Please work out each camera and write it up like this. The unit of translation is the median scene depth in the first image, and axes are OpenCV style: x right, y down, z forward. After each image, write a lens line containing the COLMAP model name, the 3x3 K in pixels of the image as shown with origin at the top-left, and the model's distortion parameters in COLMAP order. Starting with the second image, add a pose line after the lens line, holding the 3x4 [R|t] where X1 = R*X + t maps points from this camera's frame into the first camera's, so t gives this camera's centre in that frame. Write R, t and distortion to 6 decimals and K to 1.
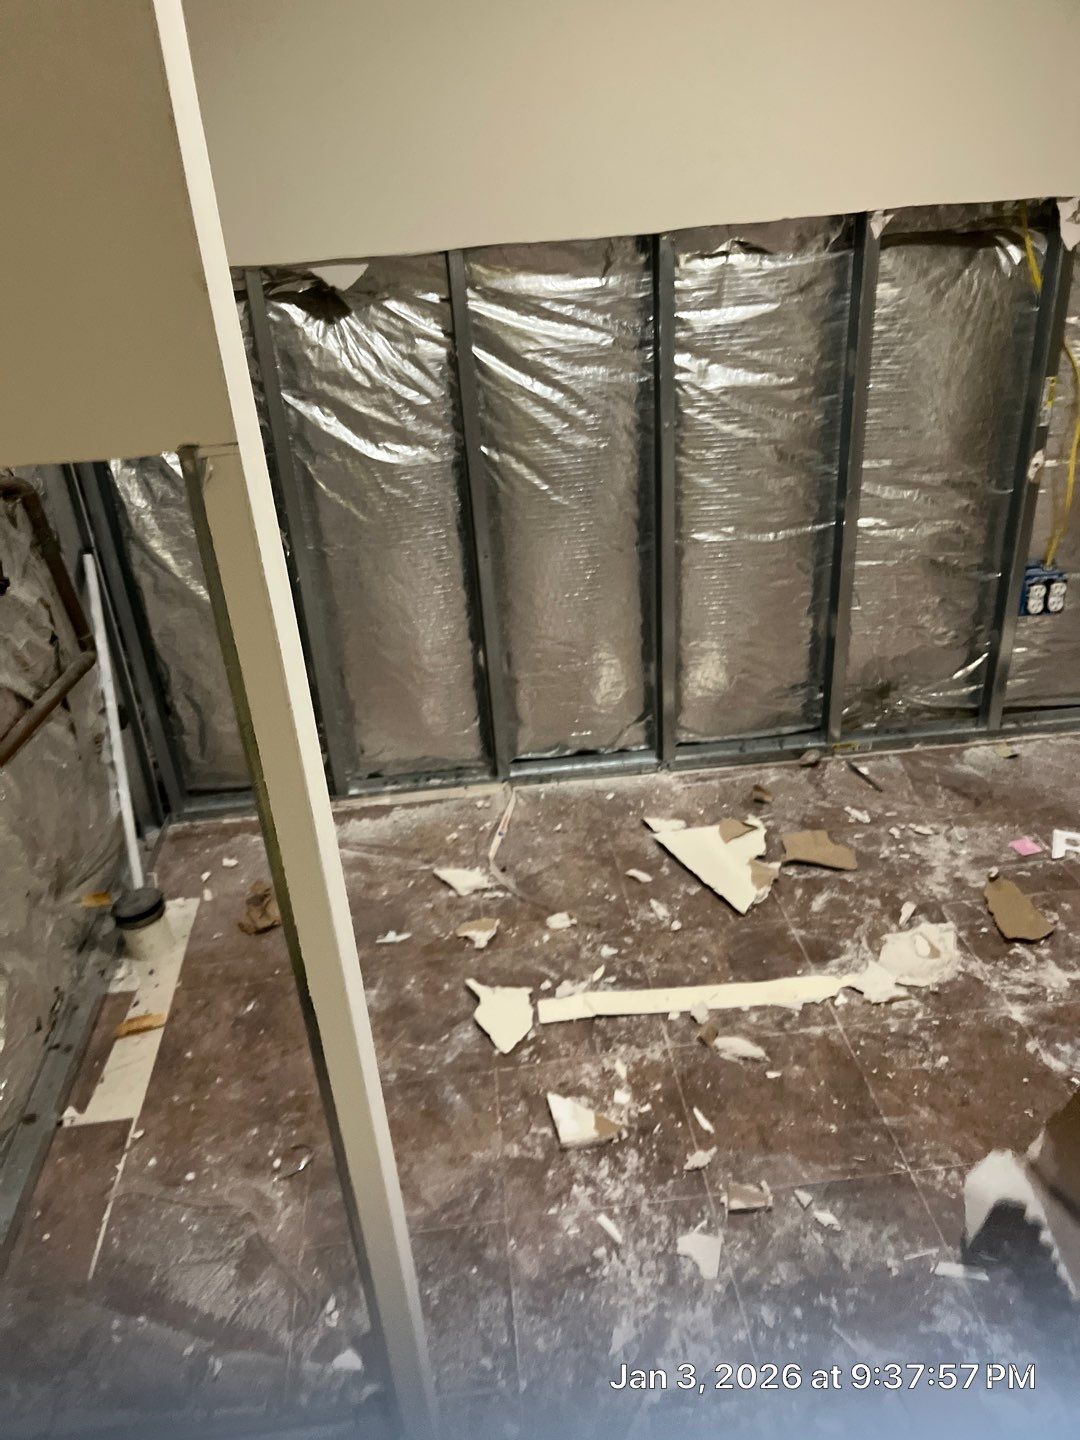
lens RADIAL K [[1076.4, 0, 540.0], [0, 1076.4, 720.0], [0, 0, 1]] dist [0.062092, -0.088002]
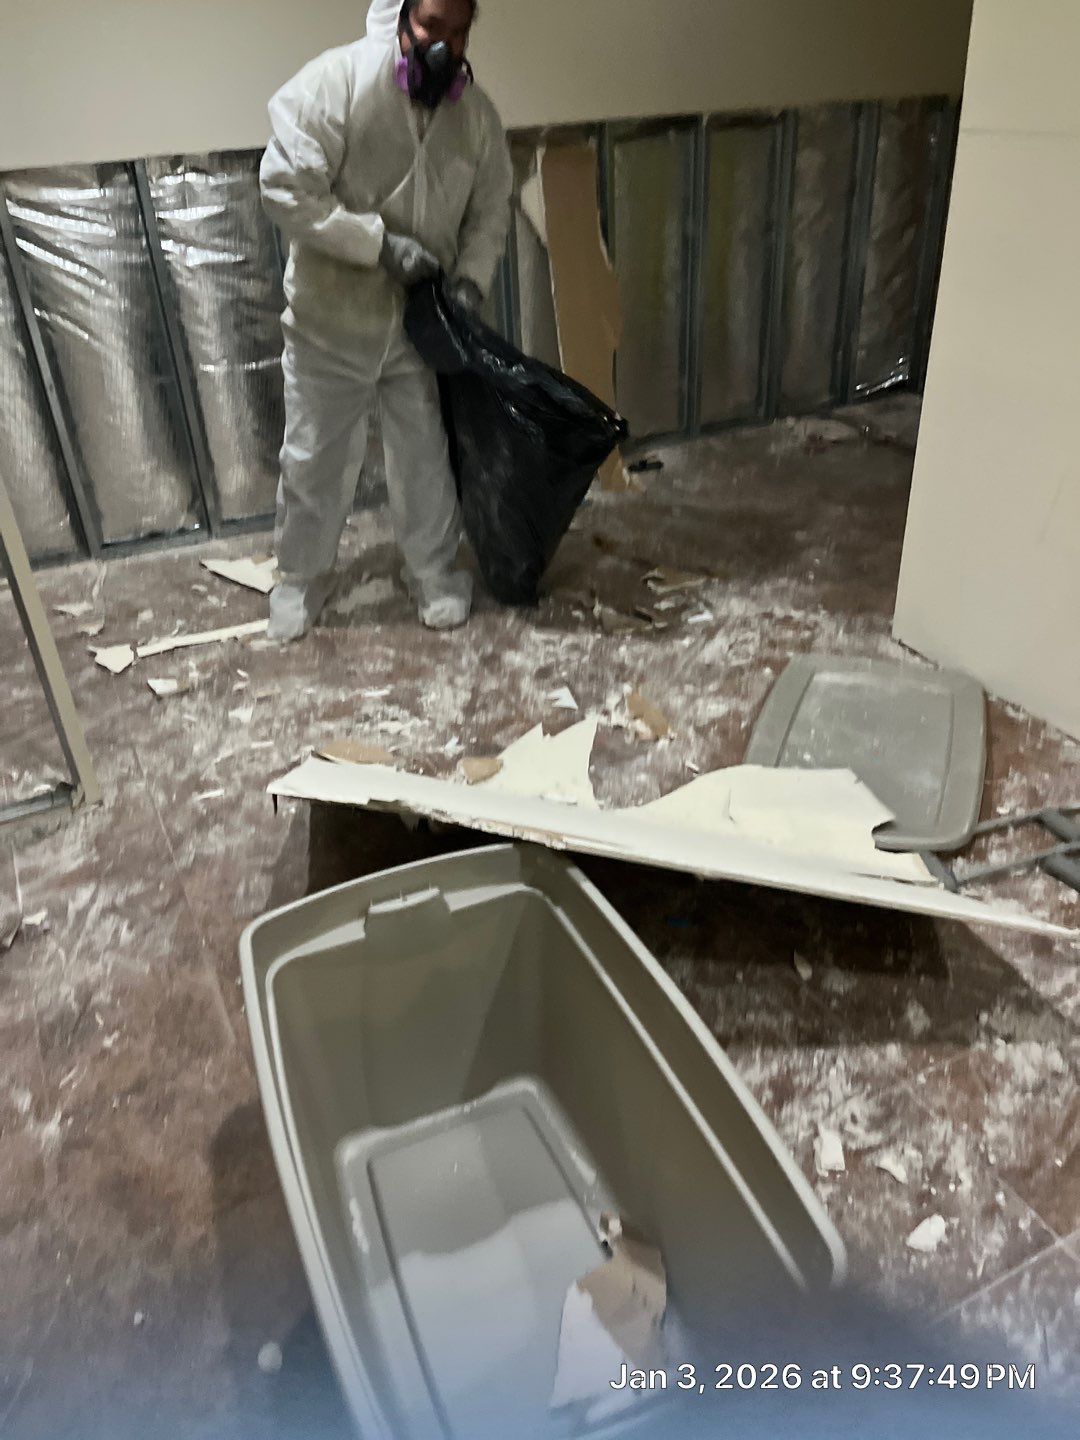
lens RADIAL K [[1076.4, 0, 540.0], [0, 1076.4, 720.0], [0, 0, 1]] dist [0.062092, -0.088002]
pose [[0.933599, -0.164358, 0.318401, 0.024473], [0.156463, 0.986397, 0.050404, 0.335758], [-0.322354, 0.002760, 0.946615, -0.622636]]
